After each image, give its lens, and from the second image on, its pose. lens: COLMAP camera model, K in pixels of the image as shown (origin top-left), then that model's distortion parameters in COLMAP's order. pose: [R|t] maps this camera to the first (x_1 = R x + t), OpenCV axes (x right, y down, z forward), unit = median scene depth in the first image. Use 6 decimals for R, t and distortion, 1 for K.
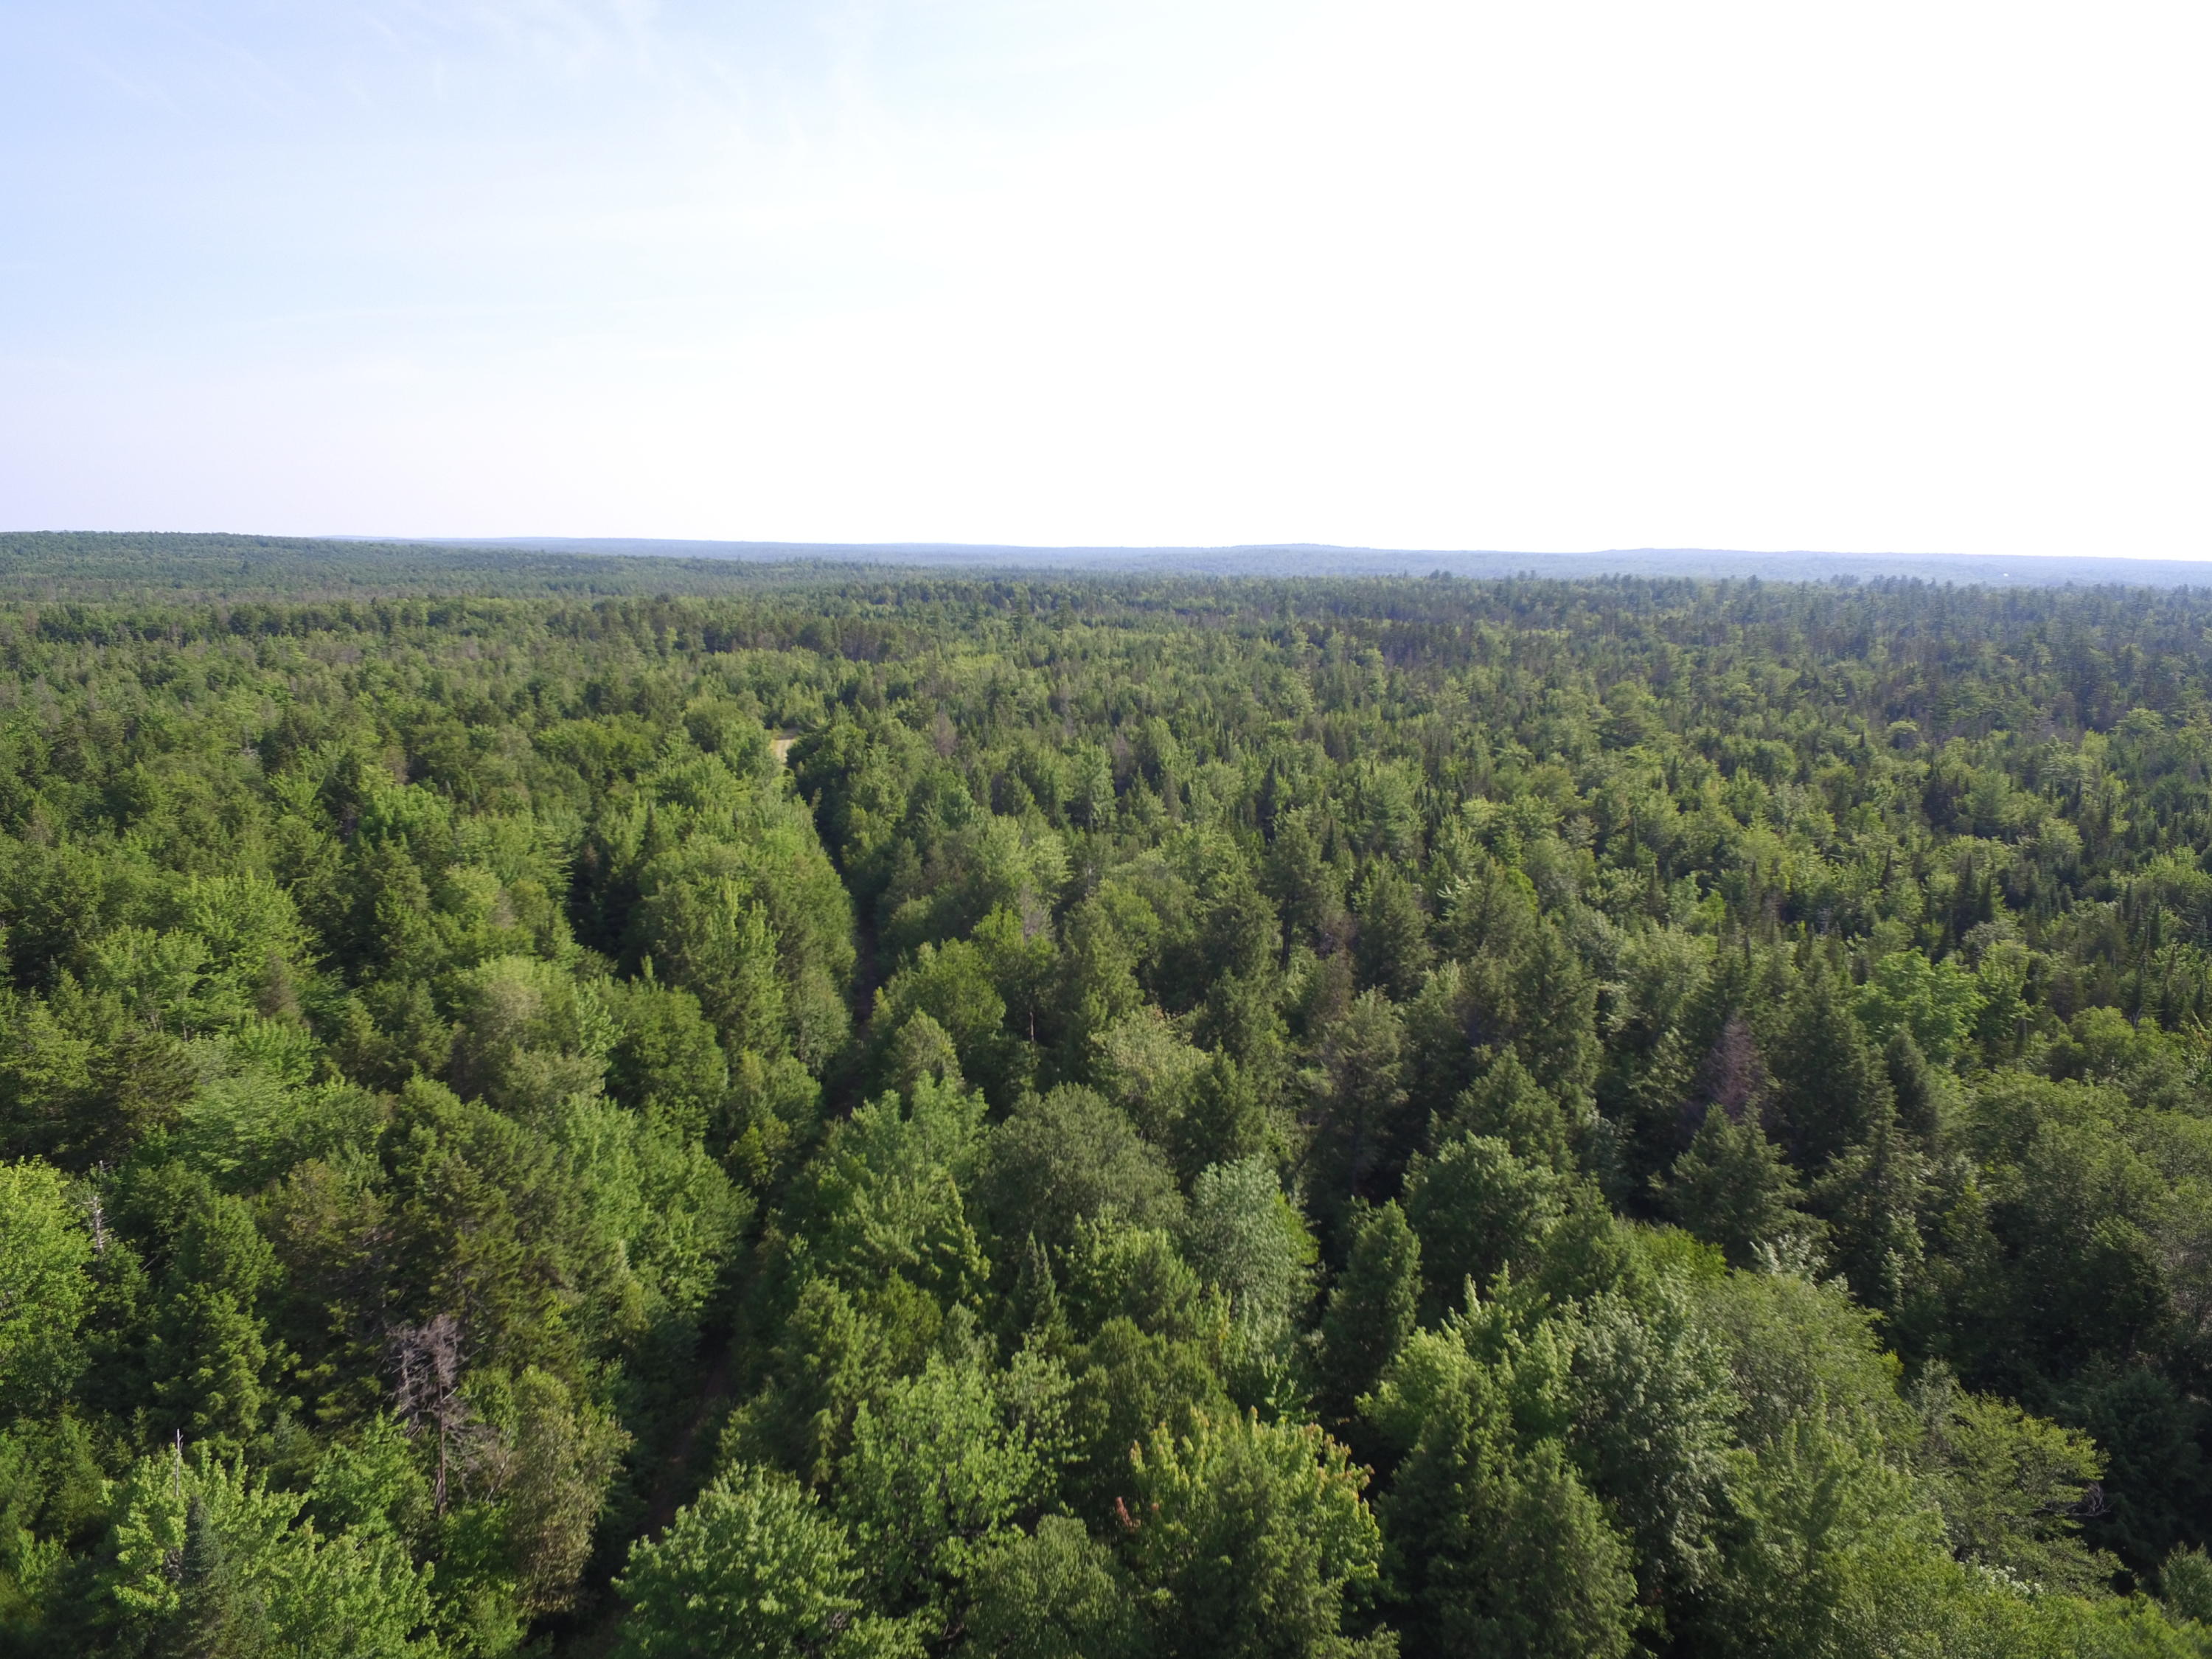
lens RADIAL K [[1292.2, 0, 1107.0], [0, 1292.2, 831.4], [0, 0, 1]] dist [-0.010023, 0.009136]
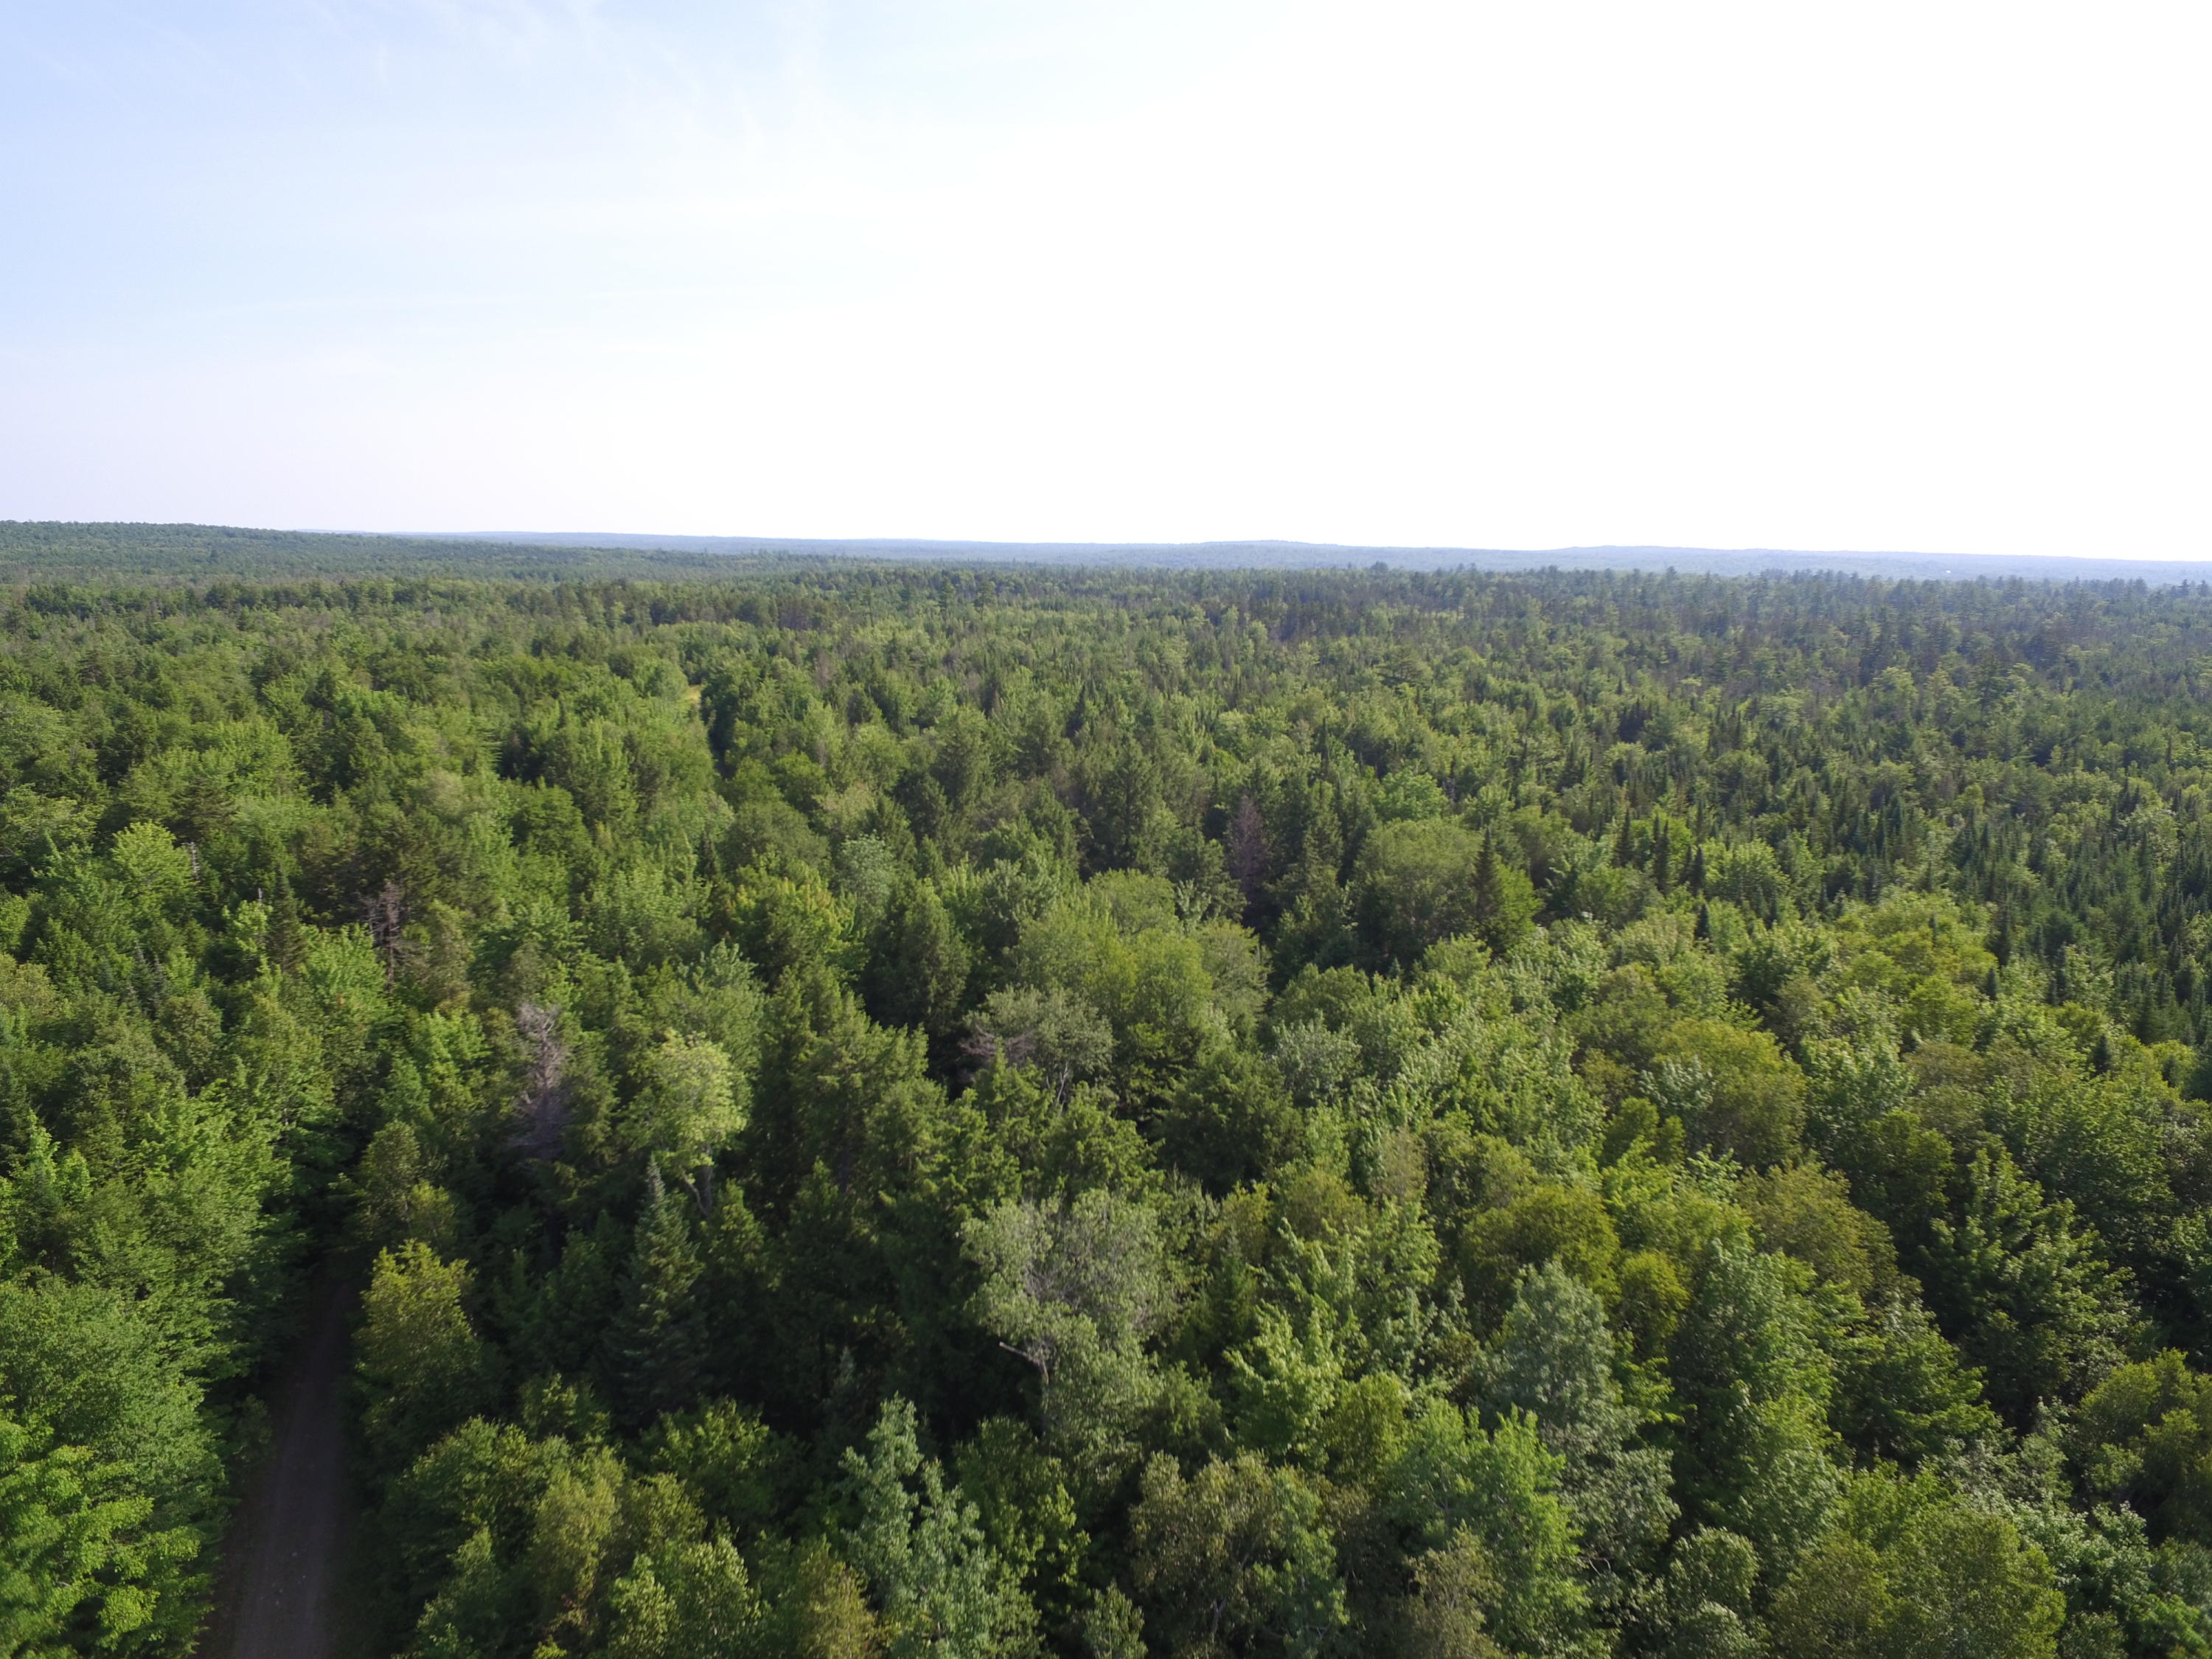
lens RADIAL K [[1292.2, 0, 1100.7], [0, 1292.2, 830.5], [0, 0, 1]] dist [-0.010023, 0.009136]
pose [[0.999875, 0.000355, 0.015782, 0.112153], [-0.000385, 0.999998, 0.001912, 0.070954], [-0.015781, -0.001918, 0.999874, -0.204997]]
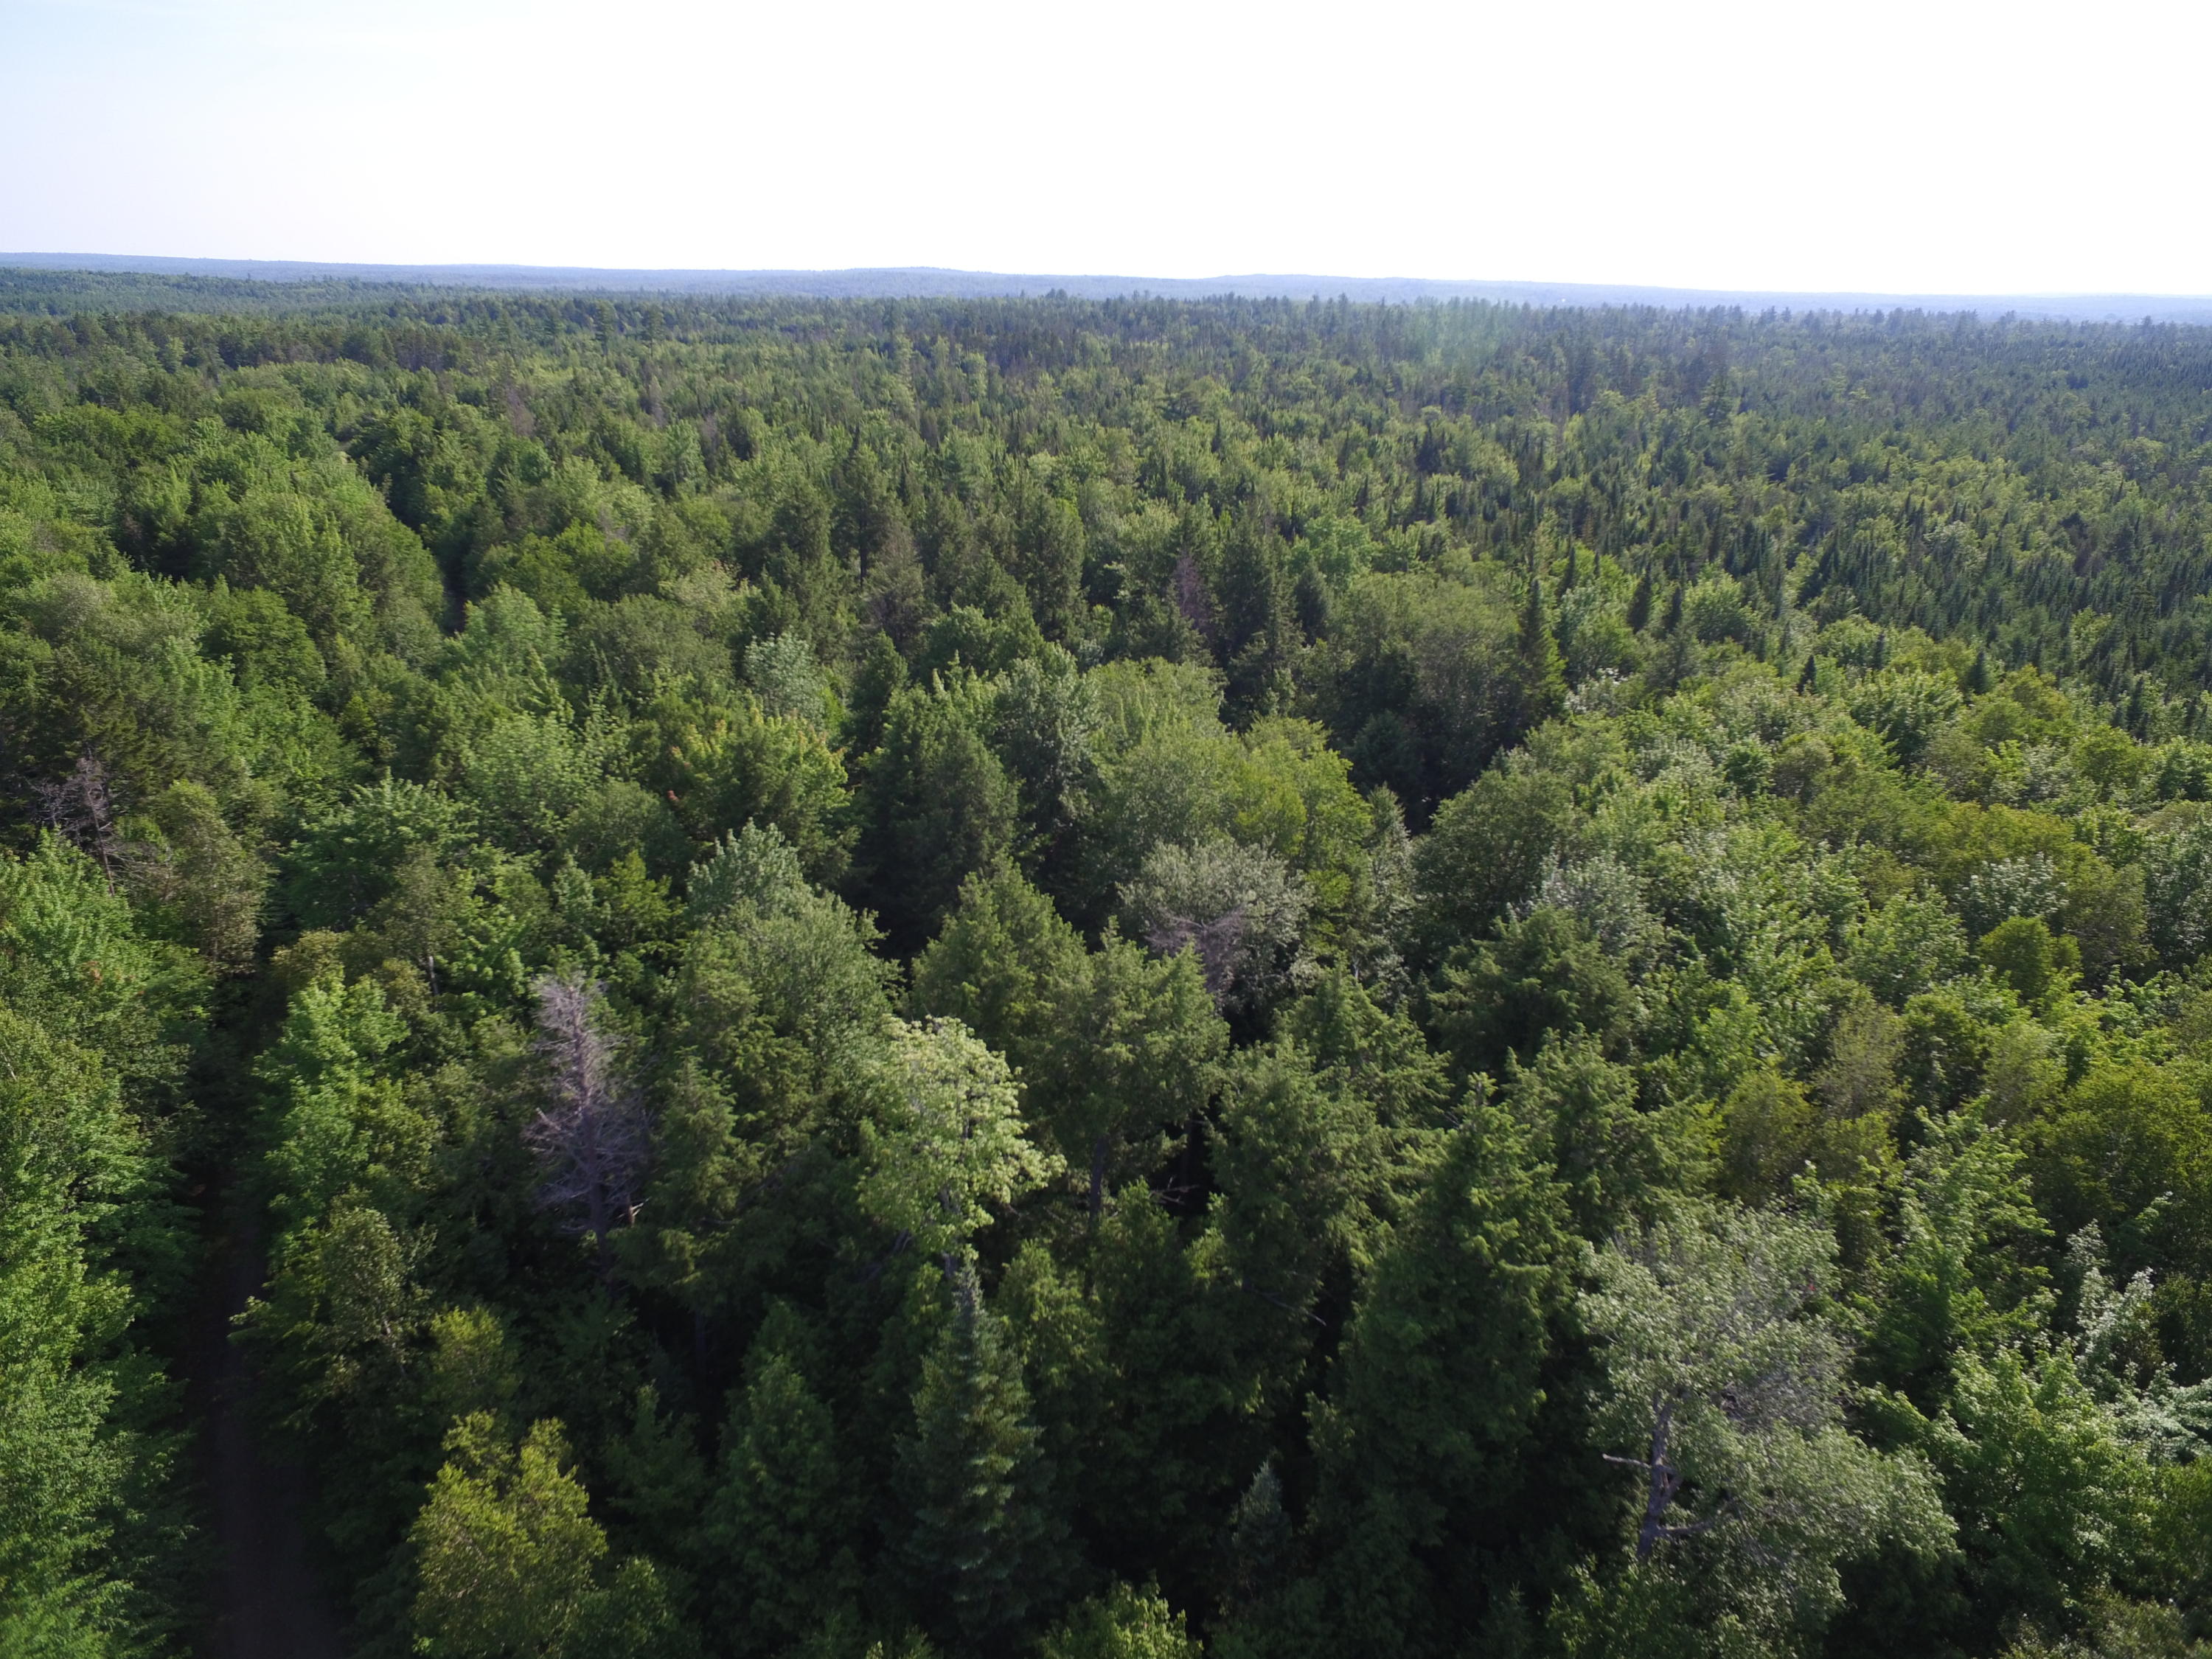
lens RADIAL K [[1292.2, 0, 1114.1], [0, 1292.2, 819.7], [0, 0, 1]] dist [-0.010023, 0.009136]
pose [[0.960353, -0.102381, 0.259308, 0.021353], [0.053043, 0.980239, 0.190573, 0.060446], [-0.273695, -0.169263, 0.946806, -0.098547]]
